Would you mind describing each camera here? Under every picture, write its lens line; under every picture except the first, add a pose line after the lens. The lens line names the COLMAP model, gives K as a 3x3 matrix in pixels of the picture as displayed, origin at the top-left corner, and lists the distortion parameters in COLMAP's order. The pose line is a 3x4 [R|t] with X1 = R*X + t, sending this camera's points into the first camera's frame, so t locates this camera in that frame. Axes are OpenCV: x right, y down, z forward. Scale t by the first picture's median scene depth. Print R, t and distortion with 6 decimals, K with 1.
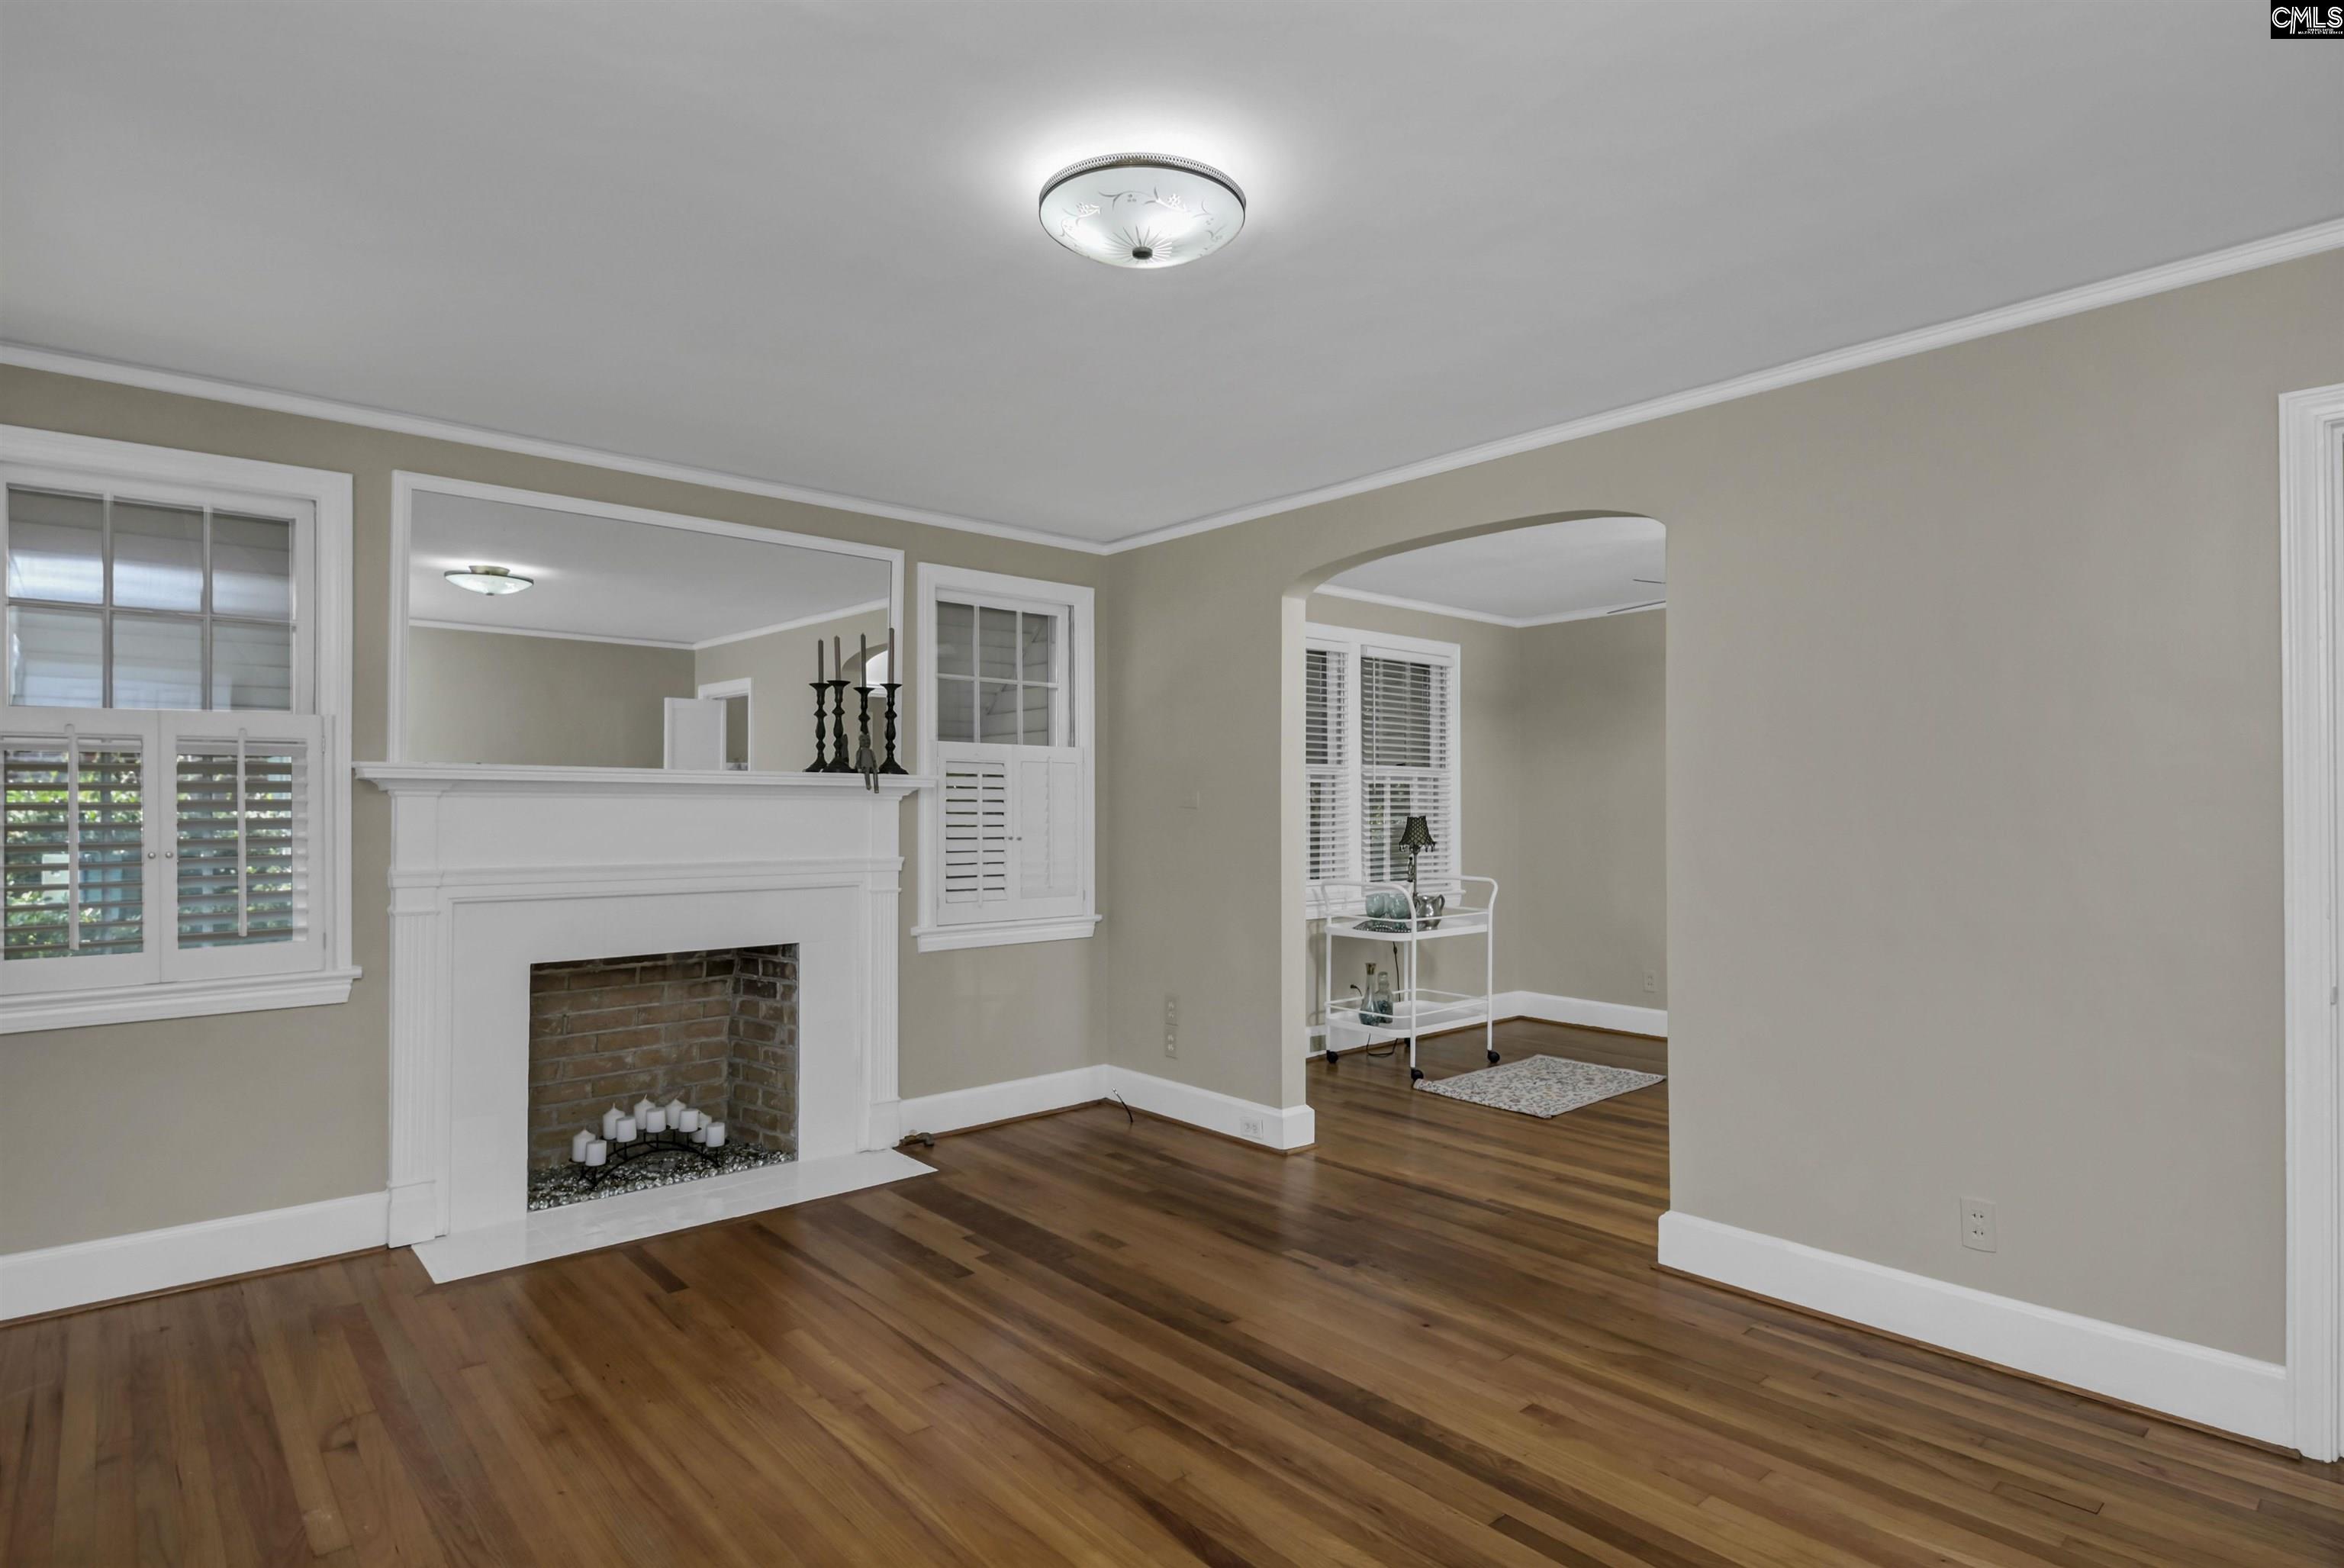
lens RADIAL K [[1204.3, 0, 1201.3], [0, 1204.3, 801.5], [0, 0, 1]] dist [0.001796, -0.000203]
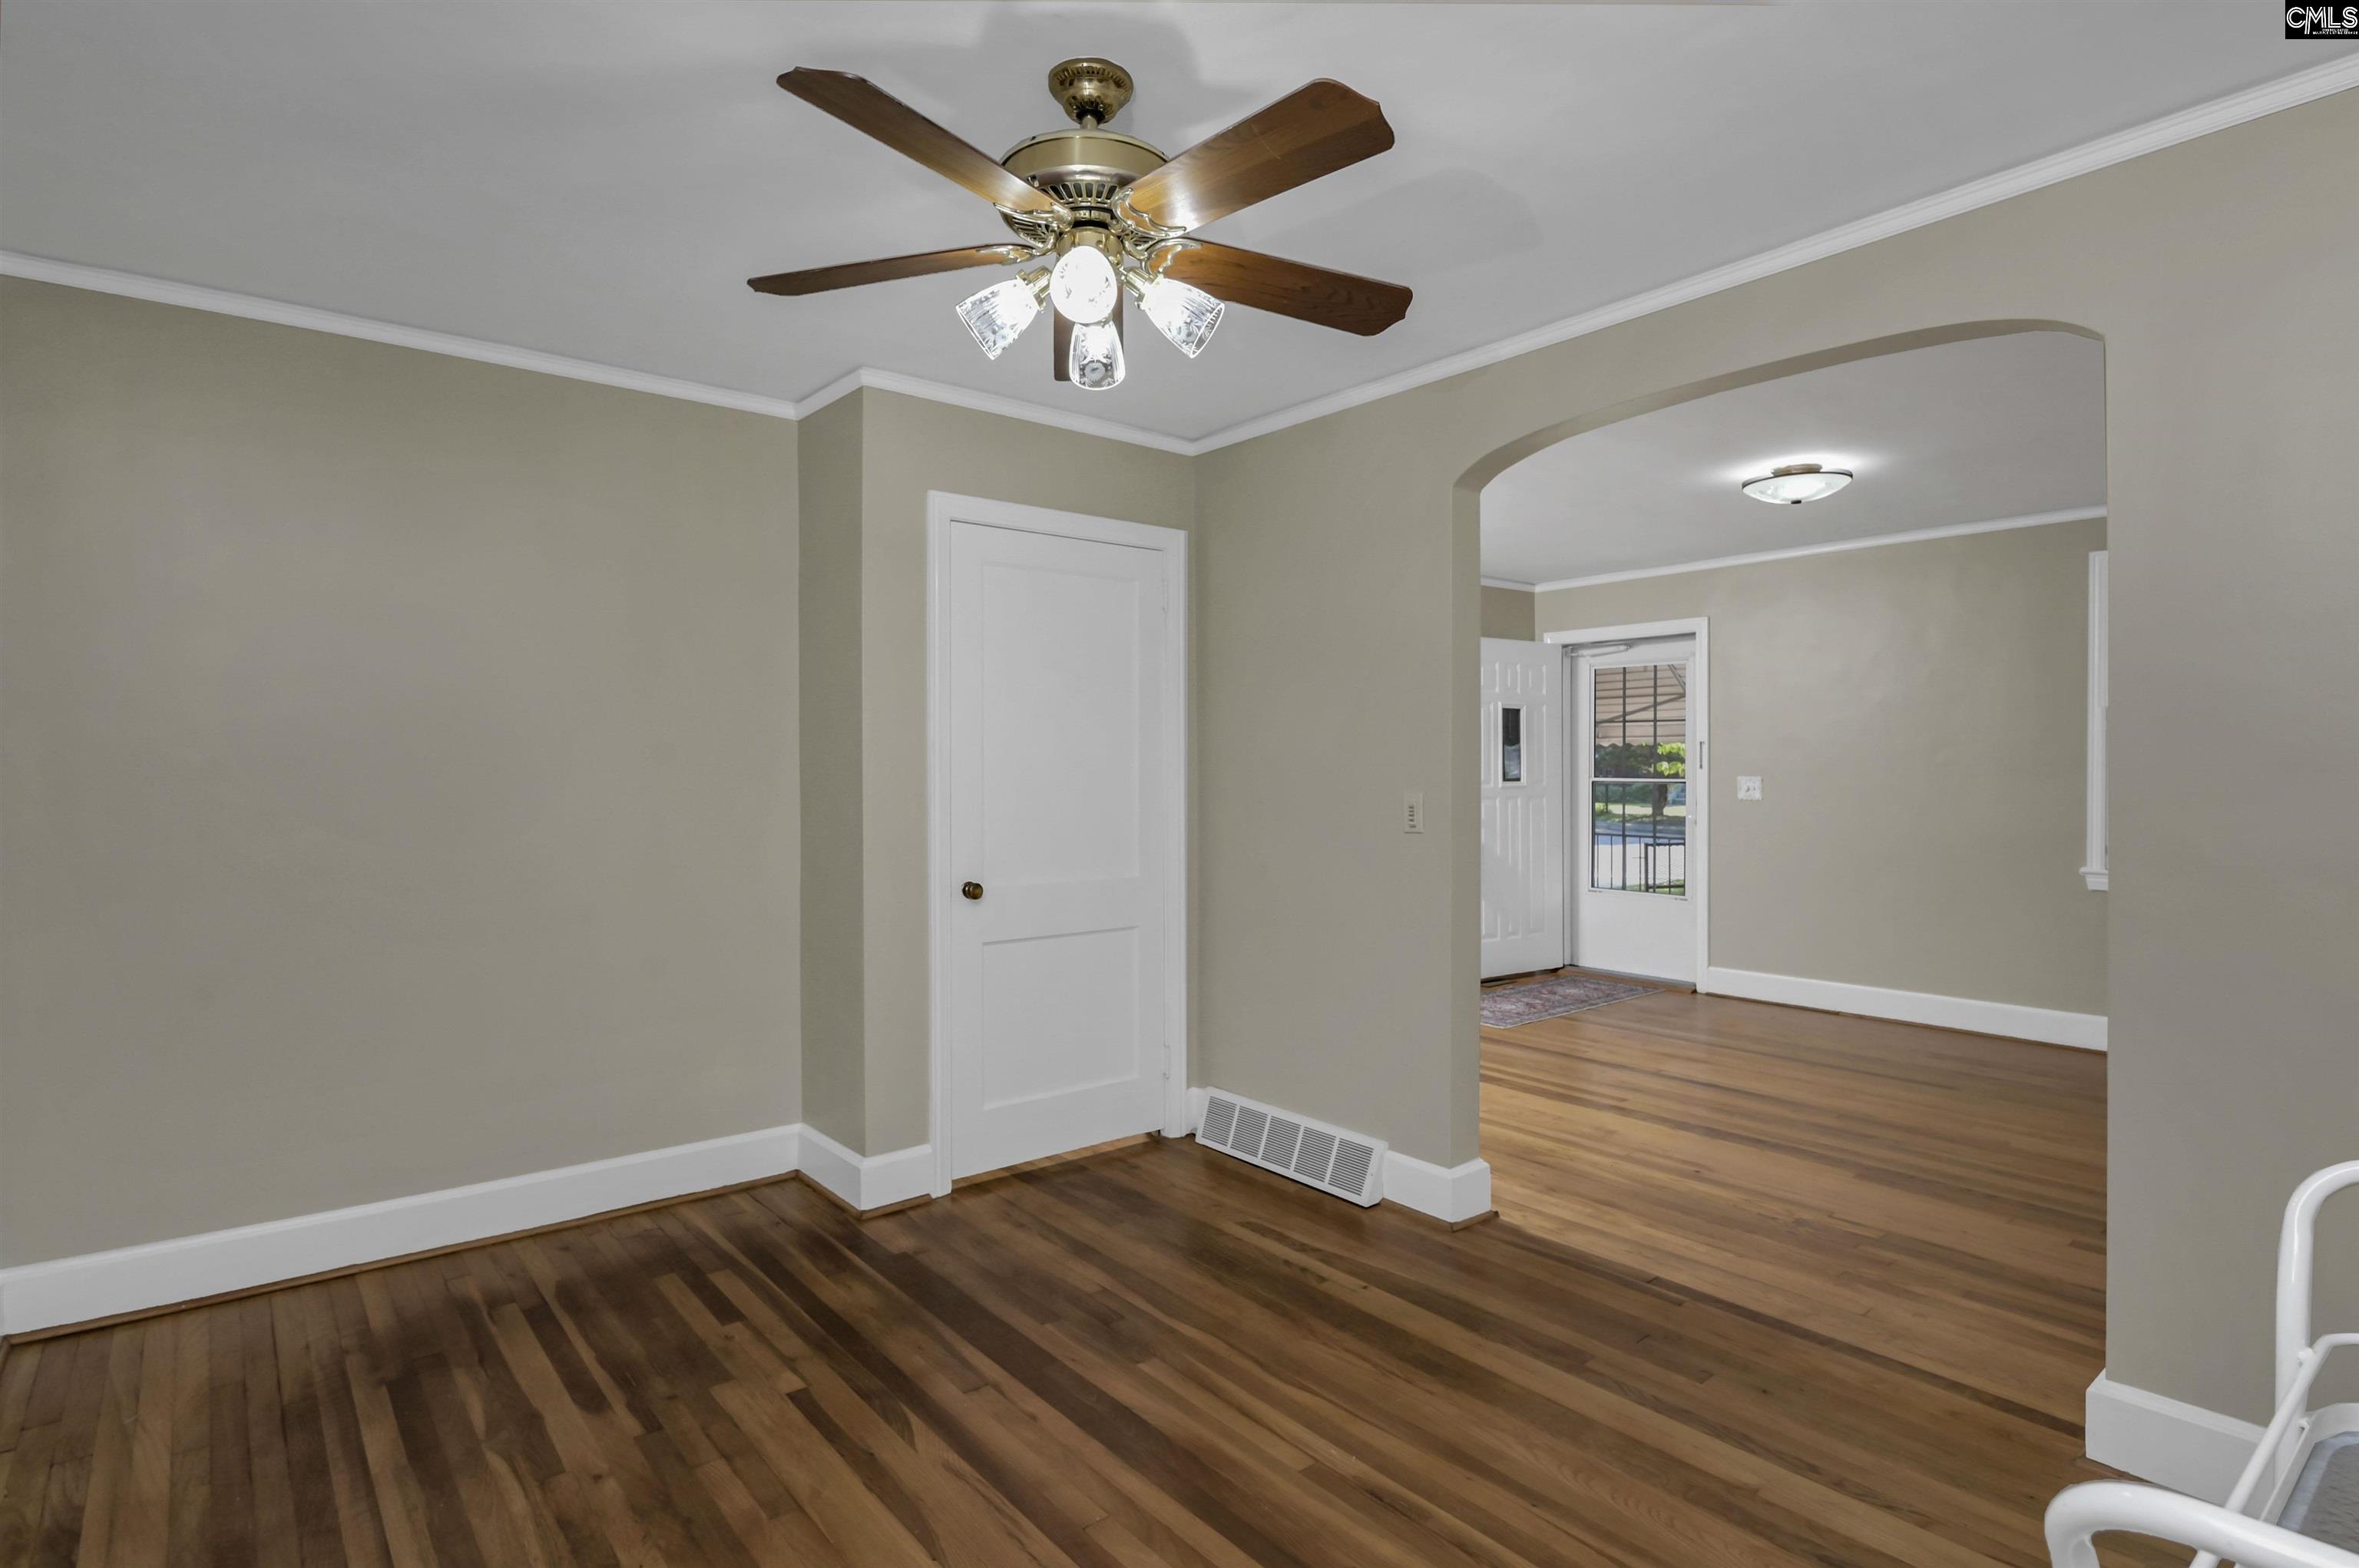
lens RADIAL K [[1203.4, 0, 1207.2], [0, 1203.4, 772.6], [0, 0, 1]] dist [0.001796, -0.001264]
pose [[-0.999216, 0.000998, 0.039585, 0.494205], [0.001050, 0.999999, 0.001281, 0.007723], [-0.039584, 0.001321, -0.999215, 1.730591]]
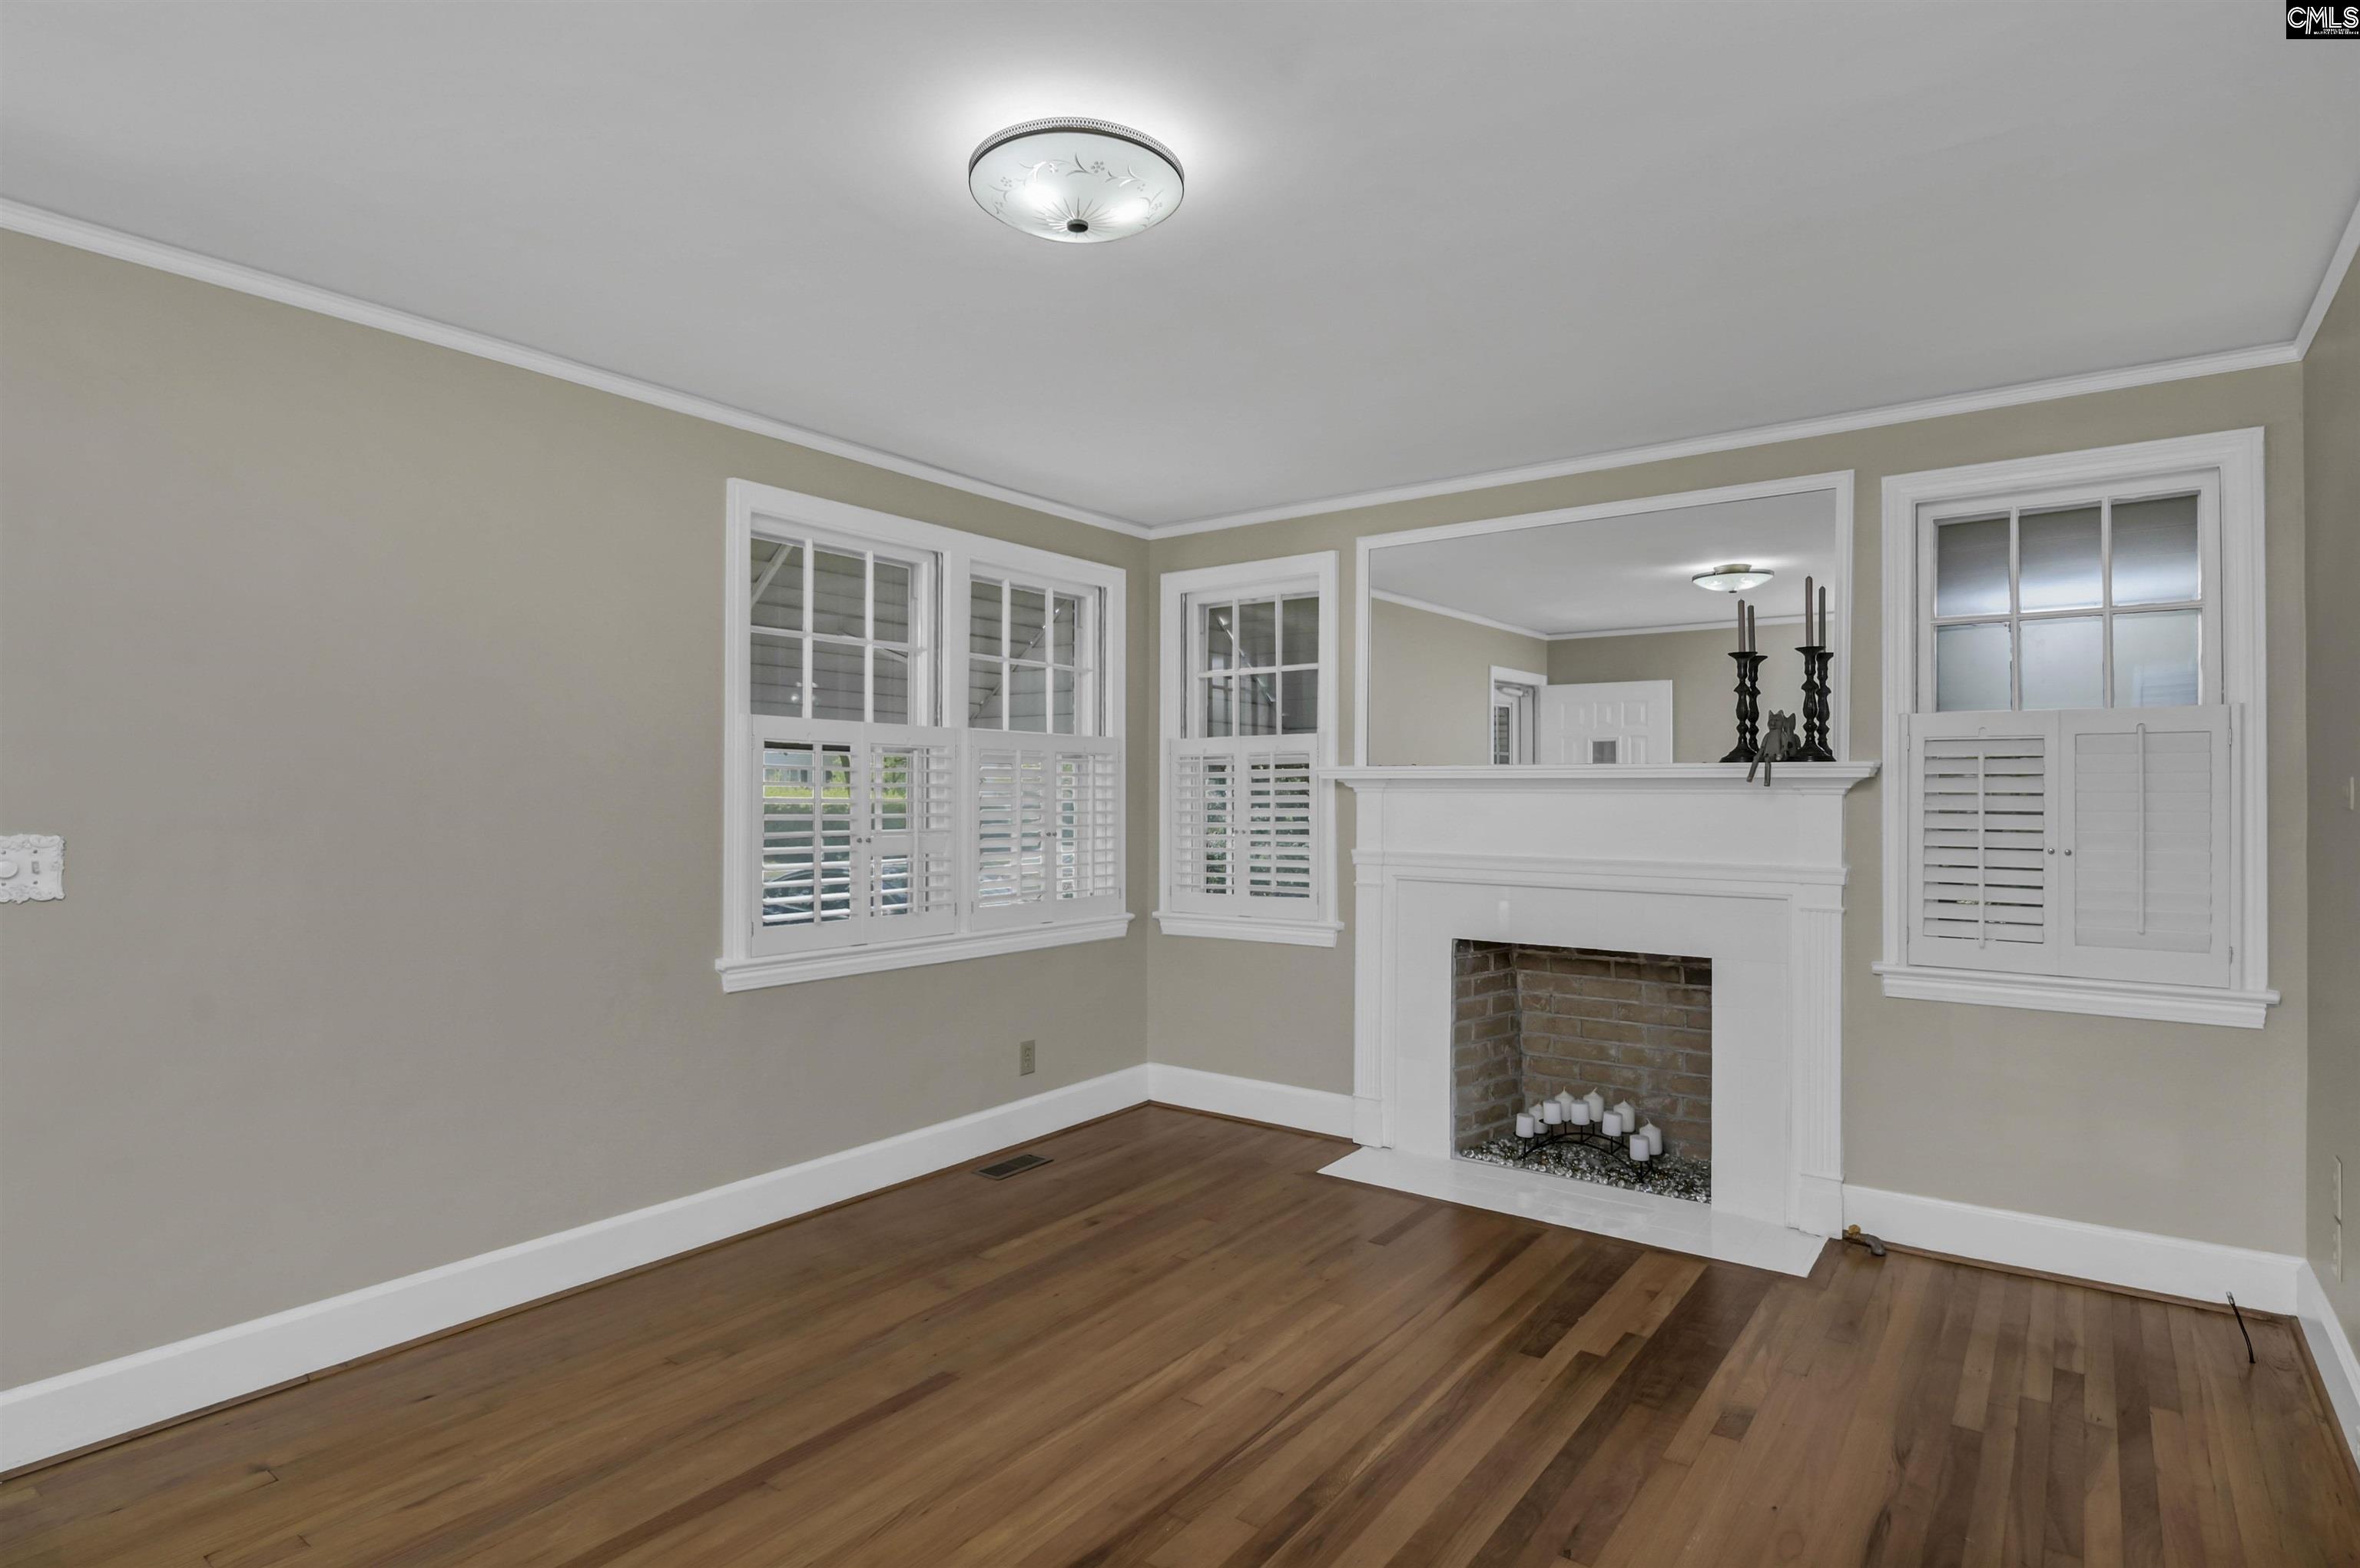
lens RADIAL K [[1224.2, 0, 1177.6], [0, 1224.2, 793.7], [0, 0, 1]] dist [0.000811, -0.000391]
pose [[0.196983, 0.000144, -0.980407, 0.504179], [0.002999, 0.999995, 0.000750, -0.003793], [0.980402, -0.003088, 0.196982, 0.489847]]
